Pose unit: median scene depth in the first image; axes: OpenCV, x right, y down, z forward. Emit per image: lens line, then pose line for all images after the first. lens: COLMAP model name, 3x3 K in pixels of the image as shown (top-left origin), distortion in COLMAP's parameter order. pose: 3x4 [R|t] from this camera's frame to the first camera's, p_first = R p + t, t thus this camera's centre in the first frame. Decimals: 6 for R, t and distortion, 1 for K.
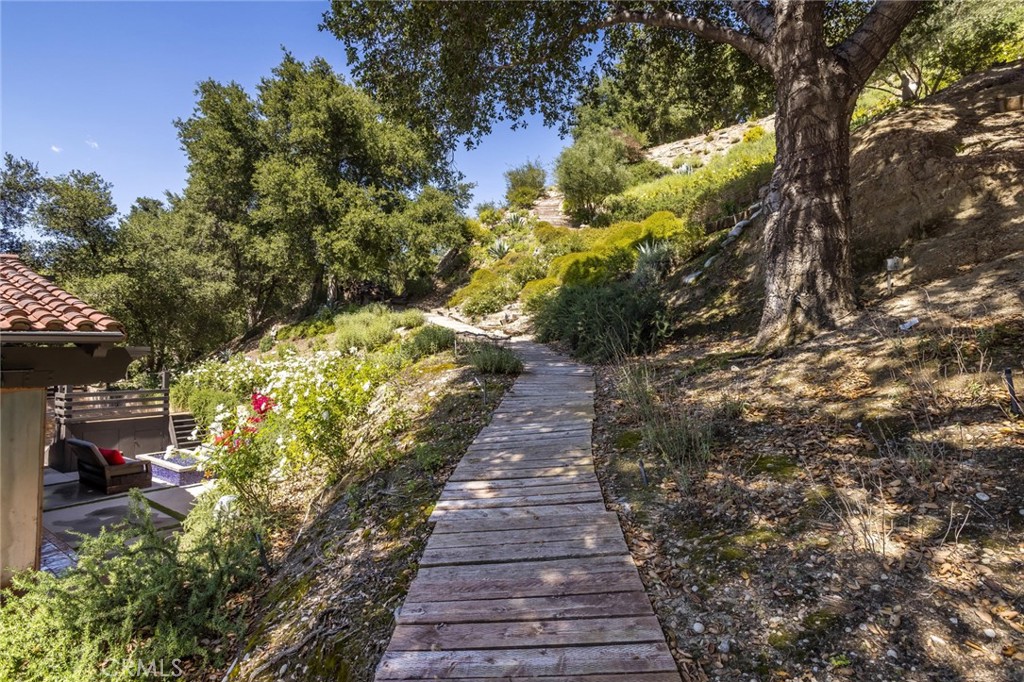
lens RADIAL K [[527.6, 0, 491.1], [0, 527.6, 344.2], [0, 0, 1]] dist [-0.003009, -0.000296]
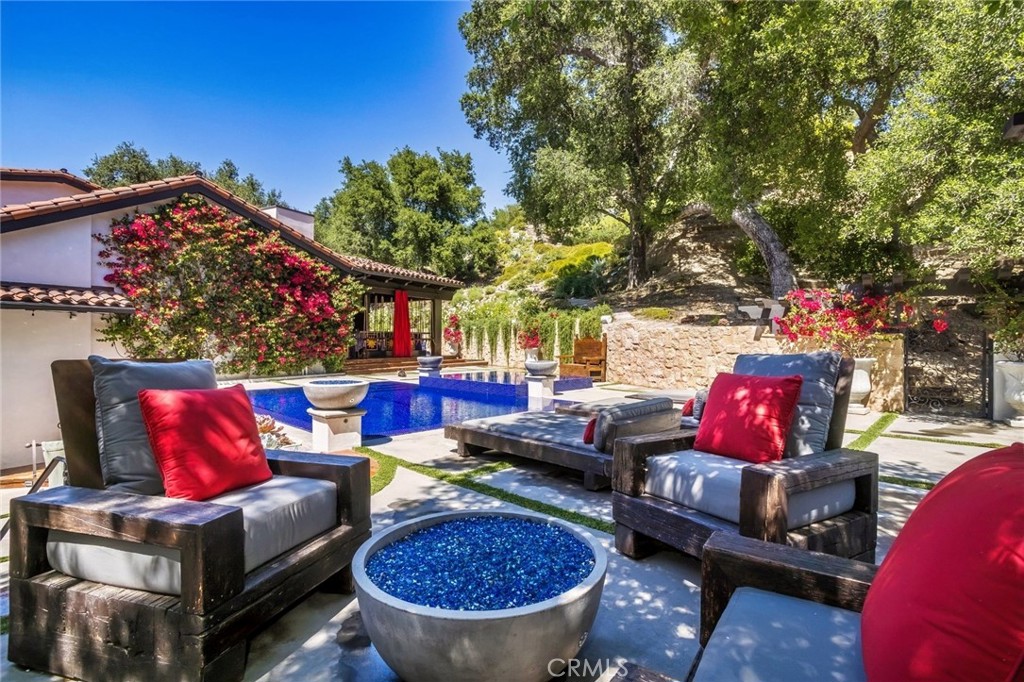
lens RADIAL K [[490.4, 0, 512.0], [0, 490.4, 341.0], [0, 0, 1]] dist [-0.044001, 0.031601]
pose [[0.989983, 0.002921, 0.141154, -0.270479], [-0.005697, 0.999798, 0.019266, 0.095819], [-0.141069, -0.019877, 0.989800, -0.793984]]
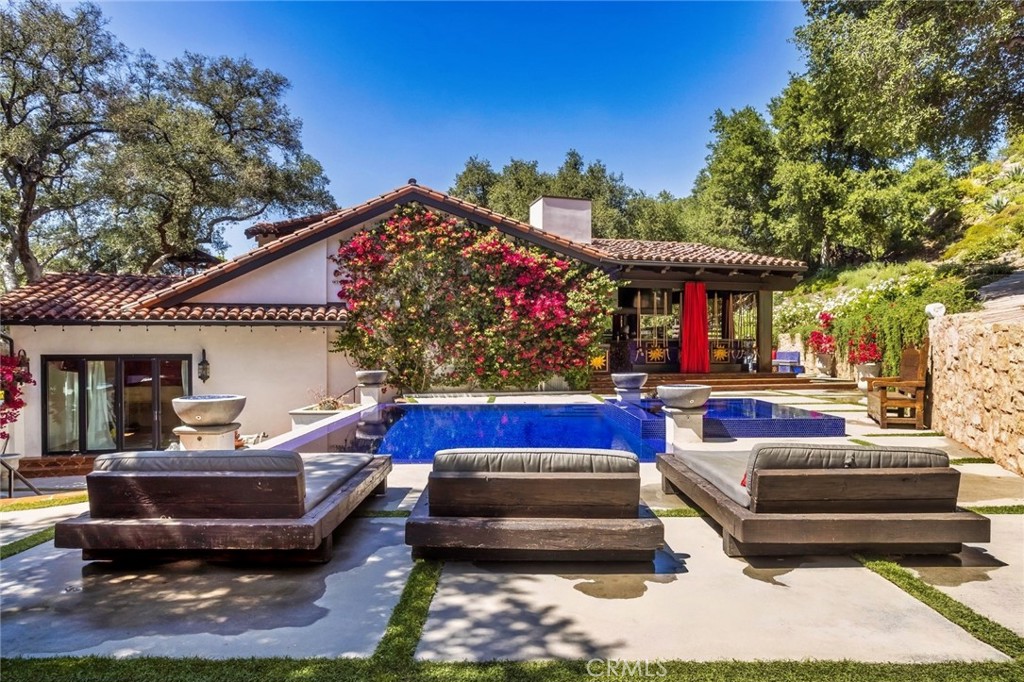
lens RADIAL K [[622.3, 0, 512.1], [0, 622.3, 359.7], [0, 0, 1]] dist [-0.035797, 0.027873]
pose [[0.800625, 0.011337, -0.599059, -0.023352], [0.010472, 0.999403, 0.032909, 0.095724], [0.599075, -0.032621, 0.800028, -0.683154]]
